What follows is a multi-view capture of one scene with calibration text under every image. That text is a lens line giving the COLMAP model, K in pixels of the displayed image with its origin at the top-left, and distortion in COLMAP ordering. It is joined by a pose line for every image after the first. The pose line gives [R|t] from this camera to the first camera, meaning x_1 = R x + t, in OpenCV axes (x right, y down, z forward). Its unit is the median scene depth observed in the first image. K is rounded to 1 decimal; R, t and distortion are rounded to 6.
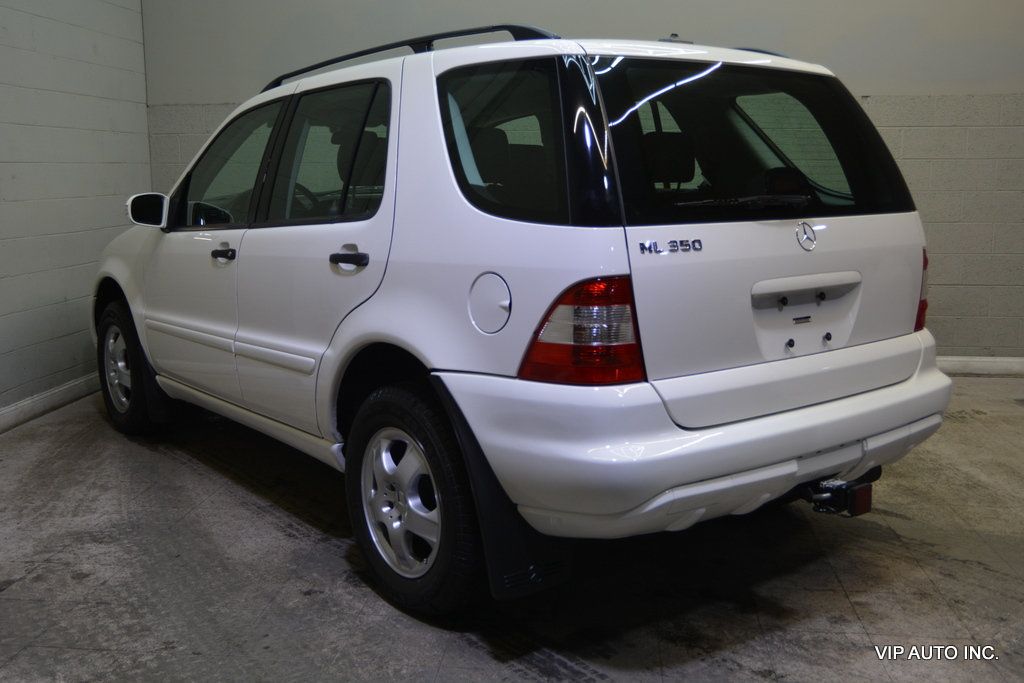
lens RADIAL K [[1021.3, 0, 507.4], [0, 1021.3, 336.7], [0, 0, 1]] dist [-0.018069, 0.000000]
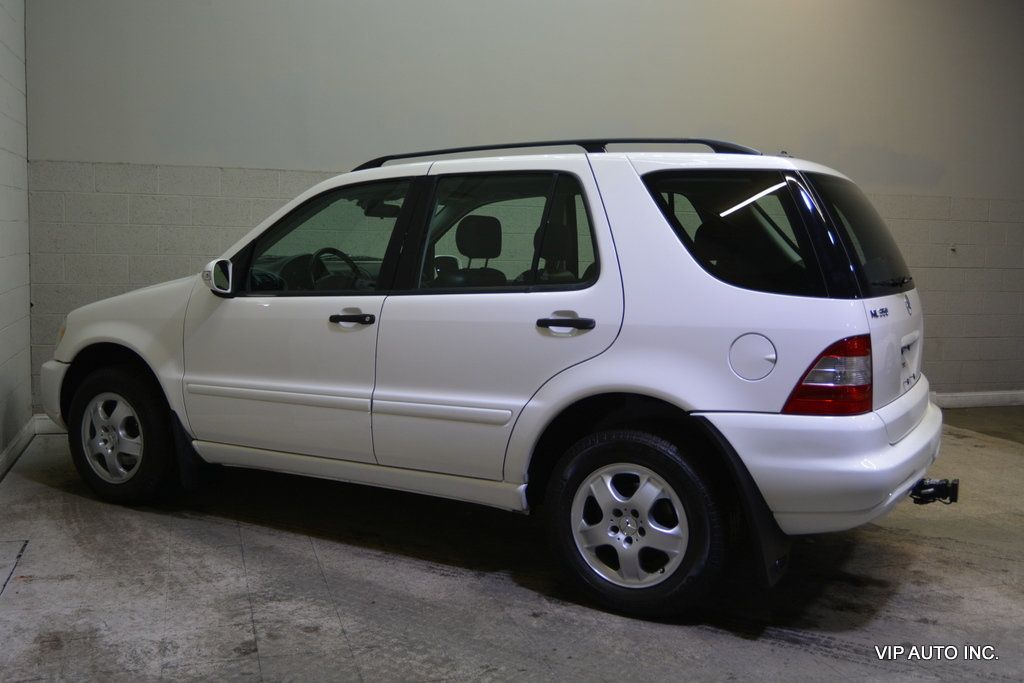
lens RADIAL K [[1021.3, 0, 511.6], [0, 1021.3, 333.5], [0, 0, 1]] dist [-0.018069, 0.000000]
pose [[0.917837, -0.011166, 0.396801, -0.692896], [0.035337, 0.997934, -0.053656, -0.003290], [-0.395382, 0.063270, 0.916335, -0.056748]]
